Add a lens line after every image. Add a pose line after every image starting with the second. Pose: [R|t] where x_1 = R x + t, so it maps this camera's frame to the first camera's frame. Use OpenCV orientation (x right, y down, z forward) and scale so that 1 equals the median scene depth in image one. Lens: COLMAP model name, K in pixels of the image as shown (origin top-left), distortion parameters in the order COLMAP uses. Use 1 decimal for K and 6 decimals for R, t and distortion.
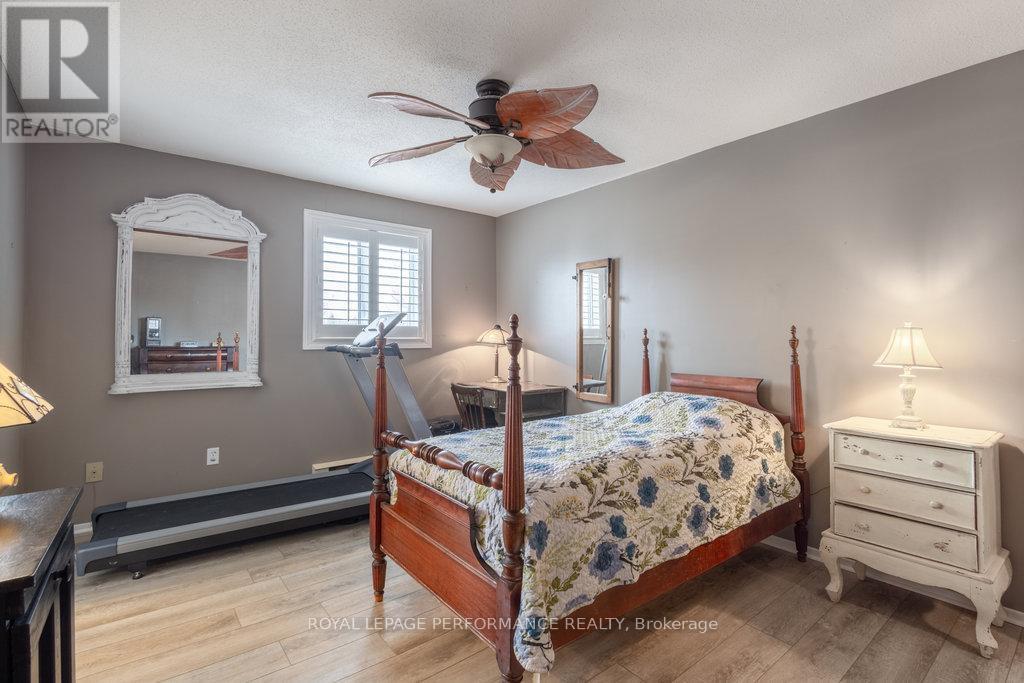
lens RADIAL K [[470.8, 0, 513.1], [0, 470.8, 333.0], [0, 0, 1]] dist [0.018186, -0.000317]
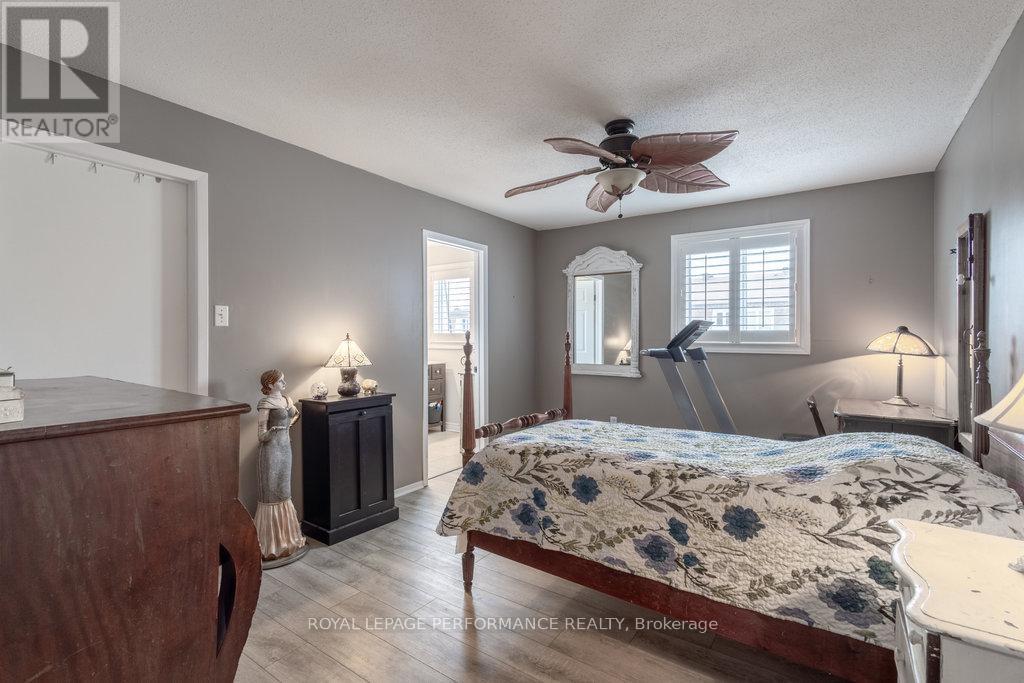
lens RADIAL K [[470.8, 0, 509.3], [0, 470.8, 341.7], [0, 0, 1]] dist [0.018186, -0.000317]
pose [[0.283825, 0.008399, -0.958839, 1.079863], [0.008170, 0.999904, 0.011177, -0.012656], [0.958841, -0.011006, 0.283729, 0.451025]]
